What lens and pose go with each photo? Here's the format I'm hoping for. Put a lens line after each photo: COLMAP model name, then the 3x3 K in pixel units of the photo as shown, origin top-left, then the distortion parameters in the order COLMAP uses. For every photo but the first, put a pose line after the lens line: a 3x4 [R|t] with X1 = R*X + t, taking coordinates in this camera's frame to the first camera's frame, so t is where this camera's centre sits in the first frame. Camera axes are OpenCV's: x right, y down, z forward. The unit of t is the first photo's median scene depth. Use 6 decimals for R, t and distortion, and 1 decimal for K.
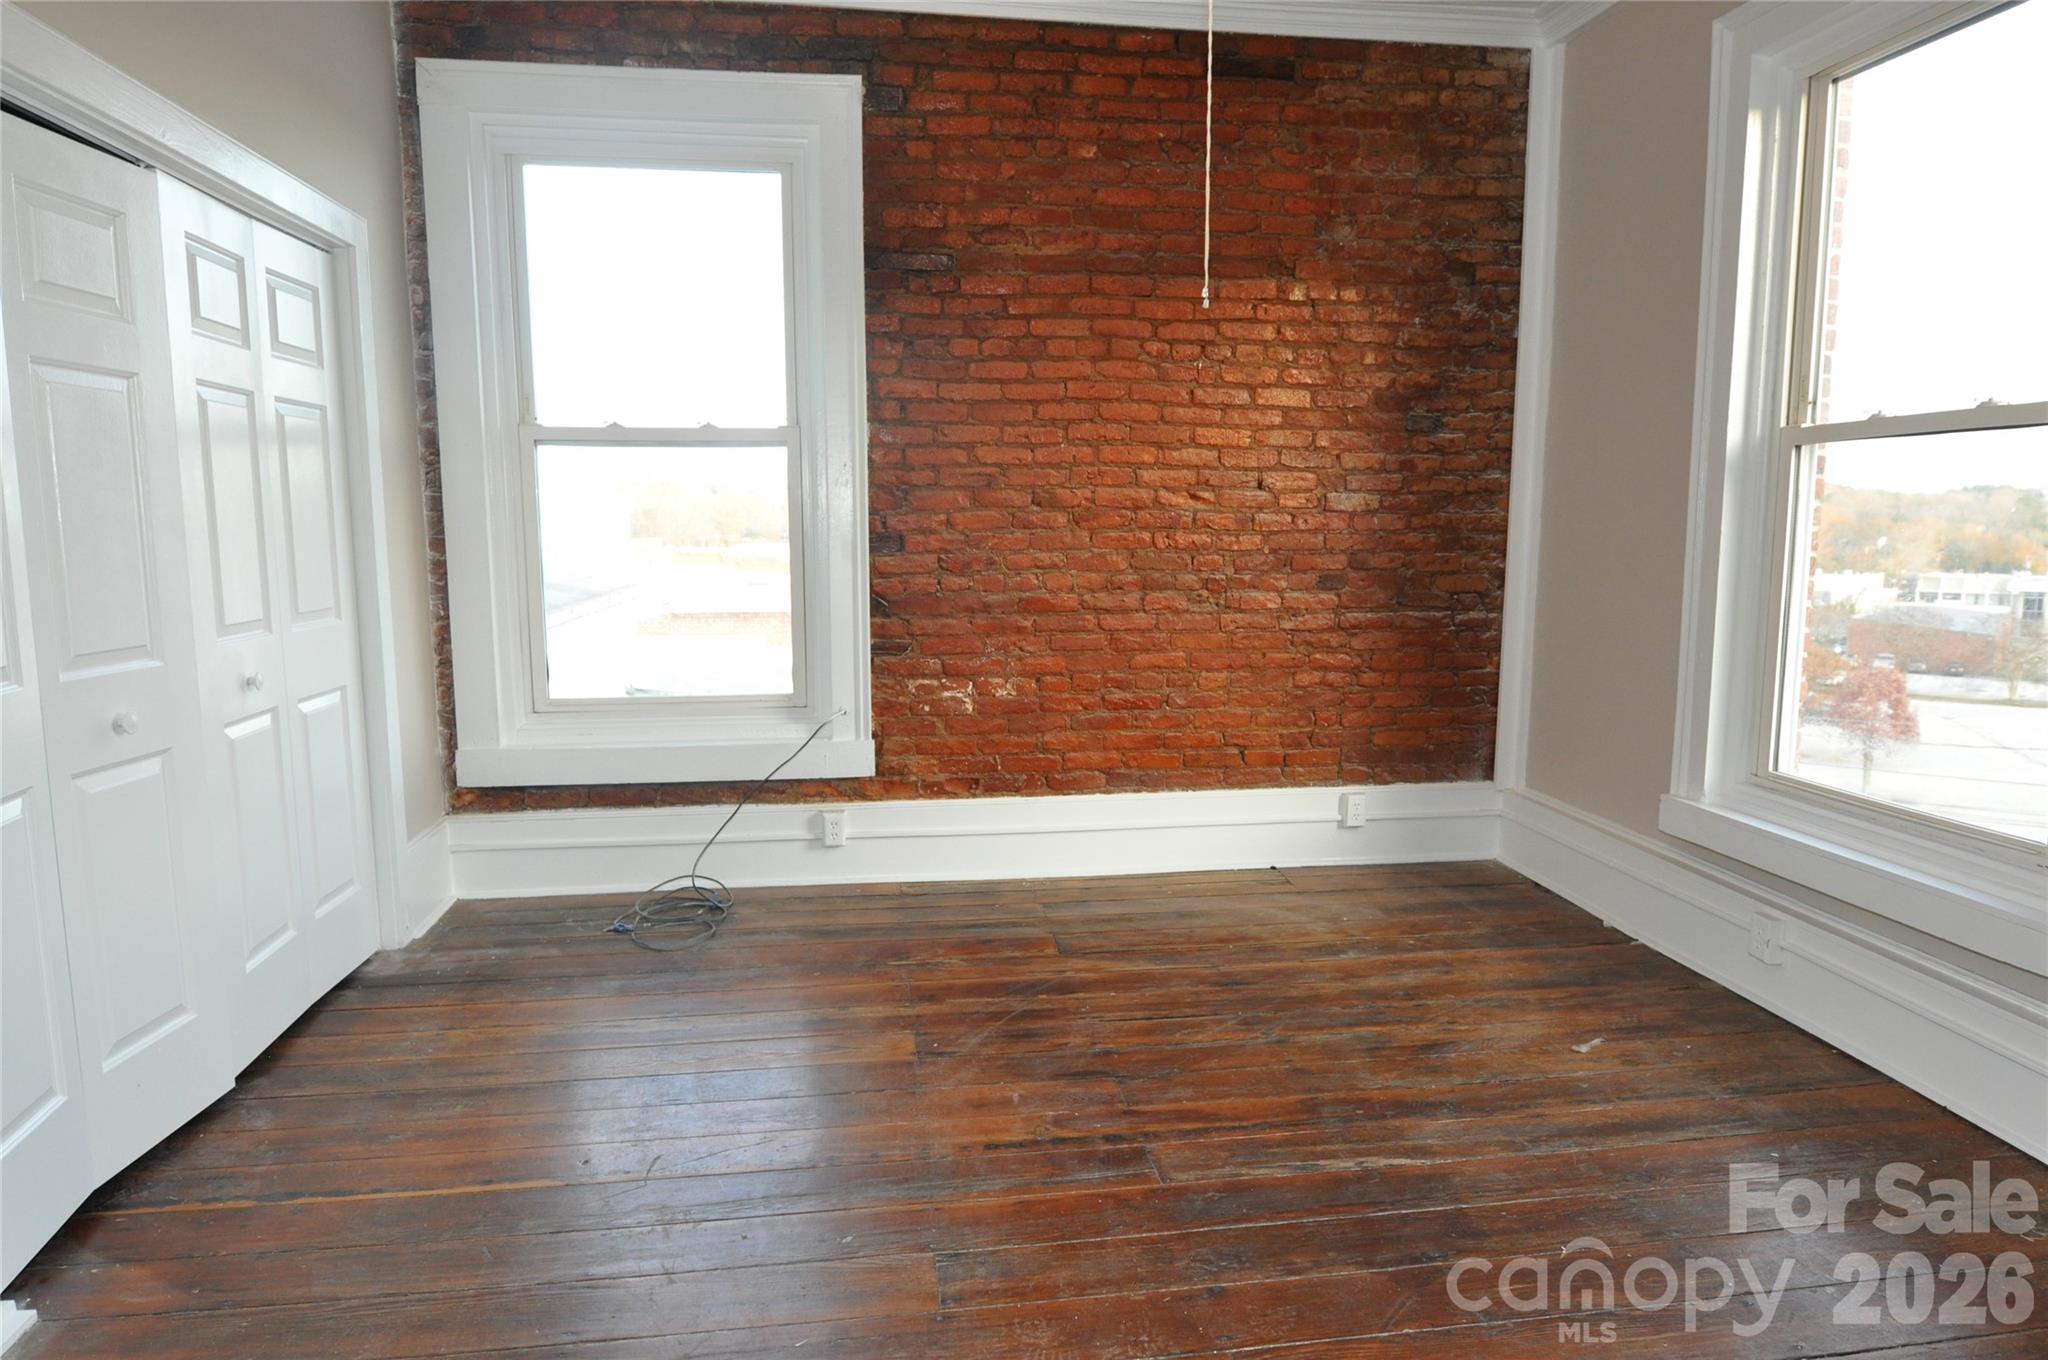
lens RADIAL K [[1239.2, 0, 1033.6], [0, 1239.2, 678.3], [0, 0, 1]] dist [-0.012841, -0.002594]
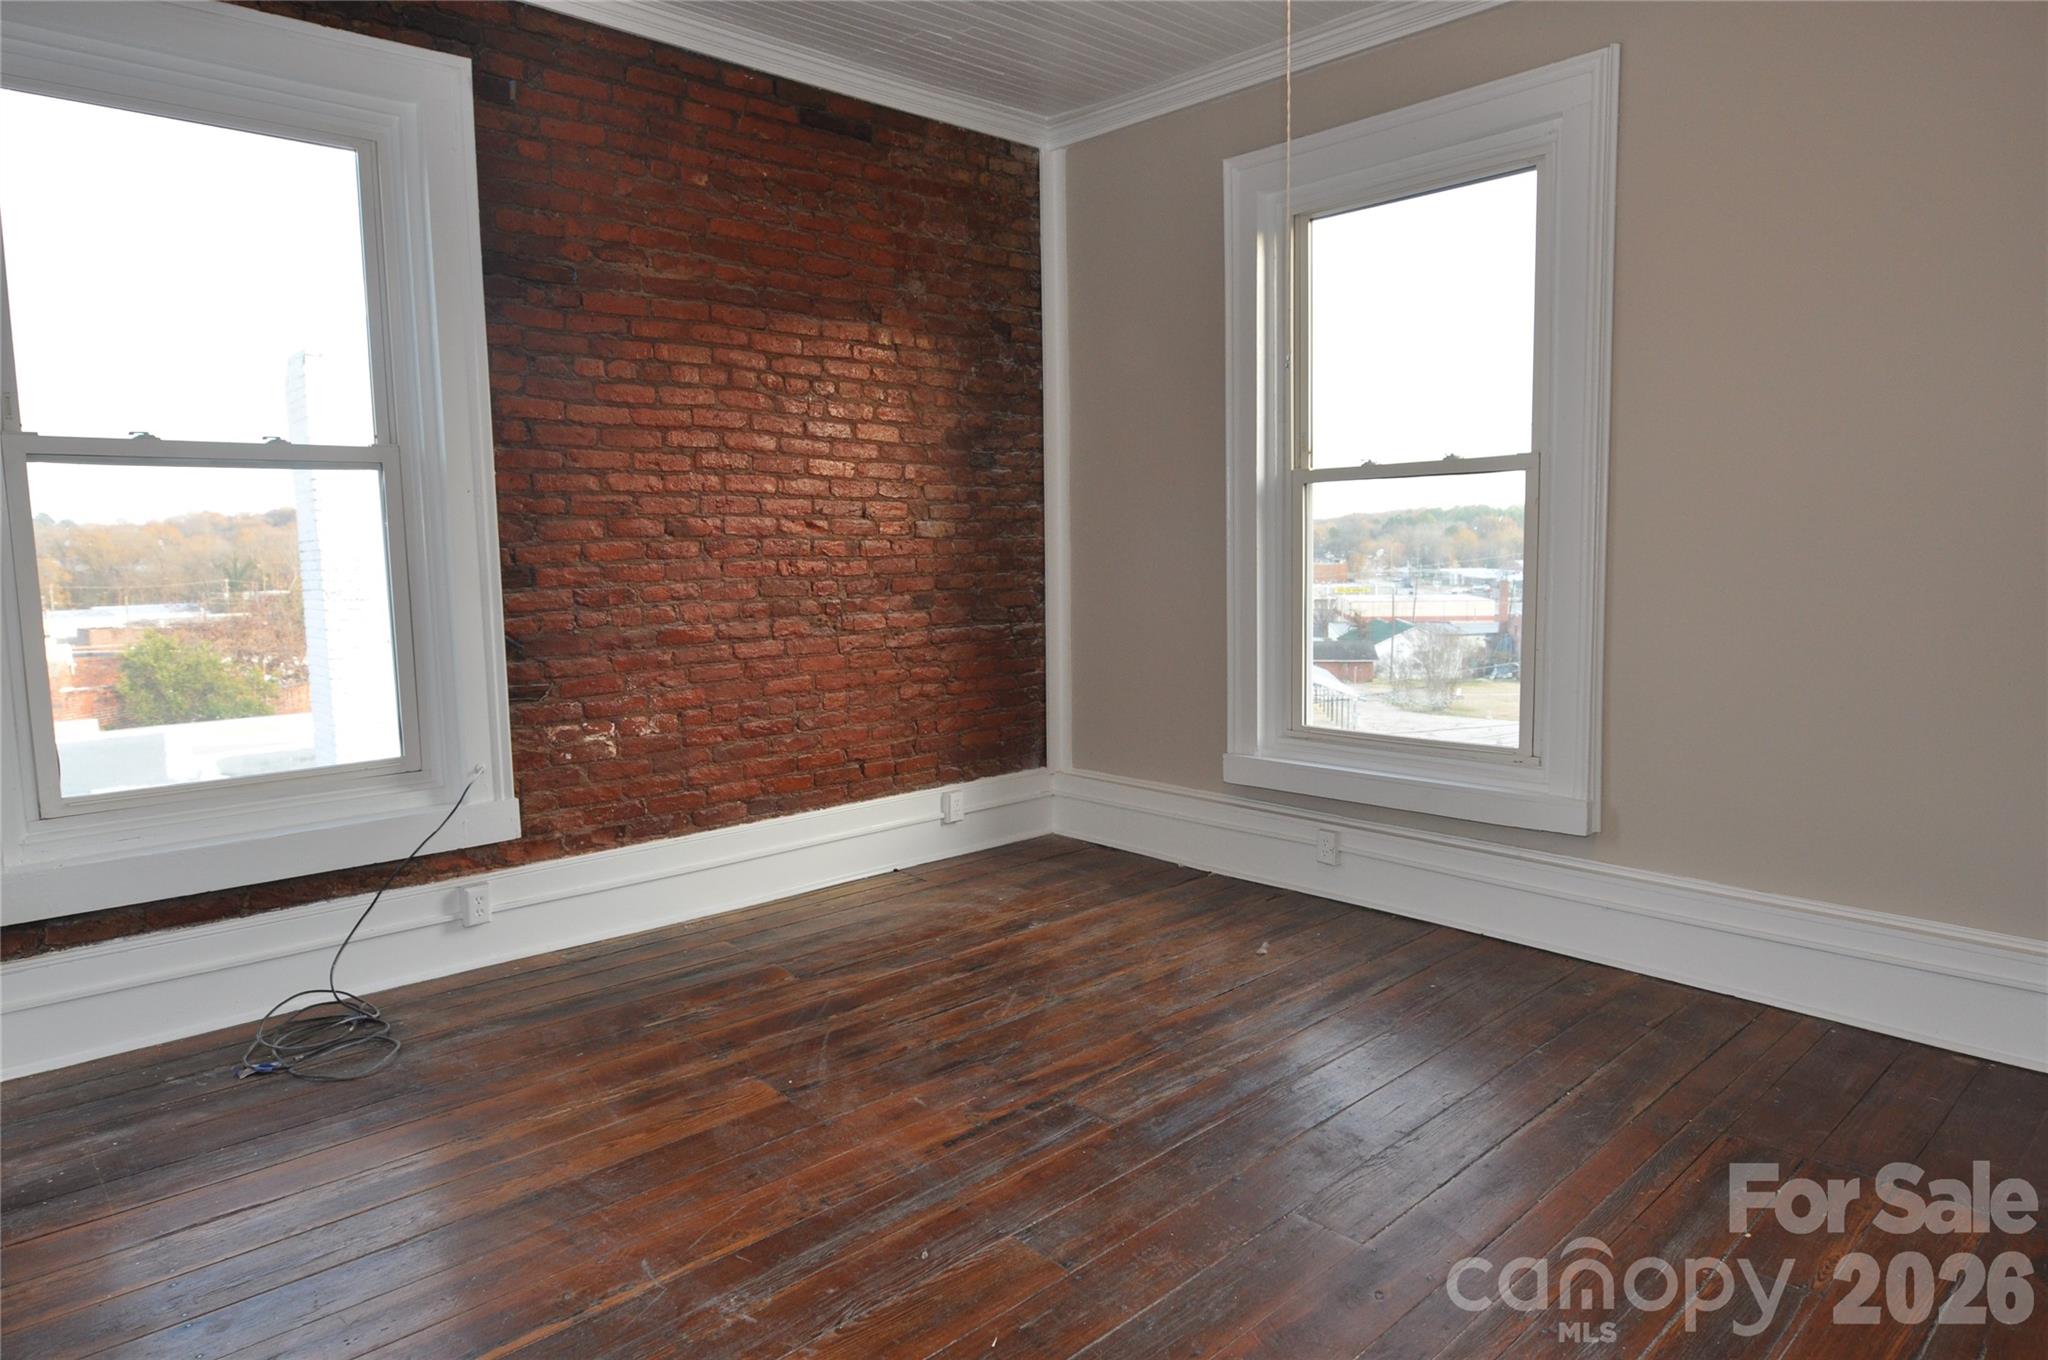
lens RADIAL K [[1239.2, 0, 1023.3], [0, 1239.2, 678.4], [0, 0, 1]] dist [-0.012841, -0.002594]
pose [[0.814316, -0.075476, 0.575494, -0.342222], [0.090283, 0.995912, 0.002865, -0.005556], [-0.573358, 0.049624, 0.817801, 0.057269]]
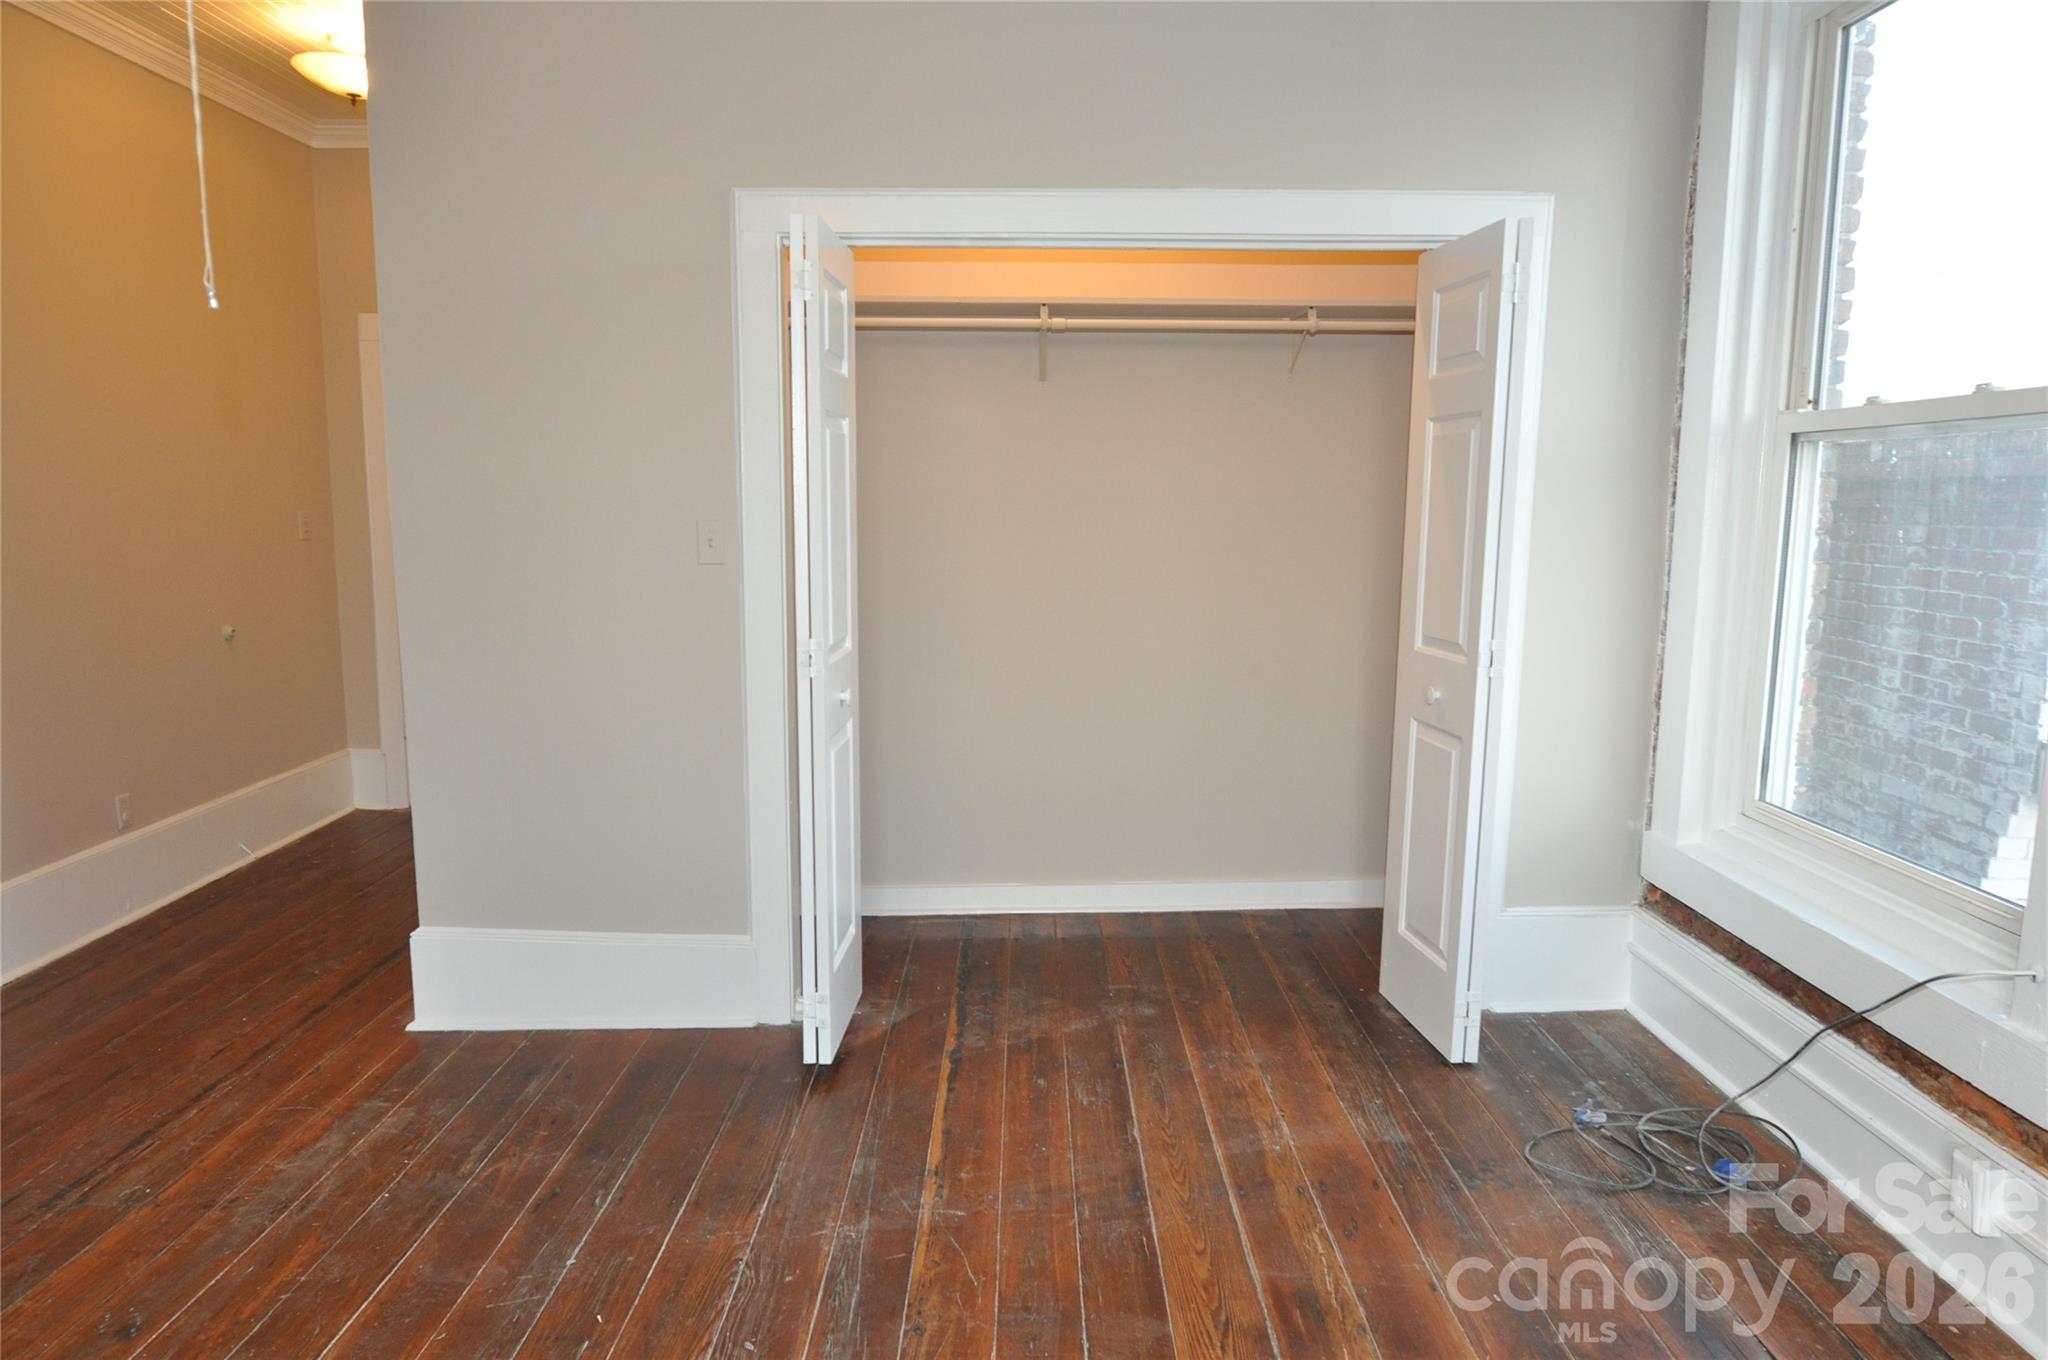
lens RADIAL K [[1239.2, 0, 1001.8], [0, 1239.2, 686.8], [0, 0, 1]] dist [-0.012841, -0.002594]
pose [[-0.147174, 0.147766, -0.978011, 0.344425], [-0.132266, 0.976958, 0.167510, -0.105619], [0.980227, 0.154010, -0.124239, 0.662015]]
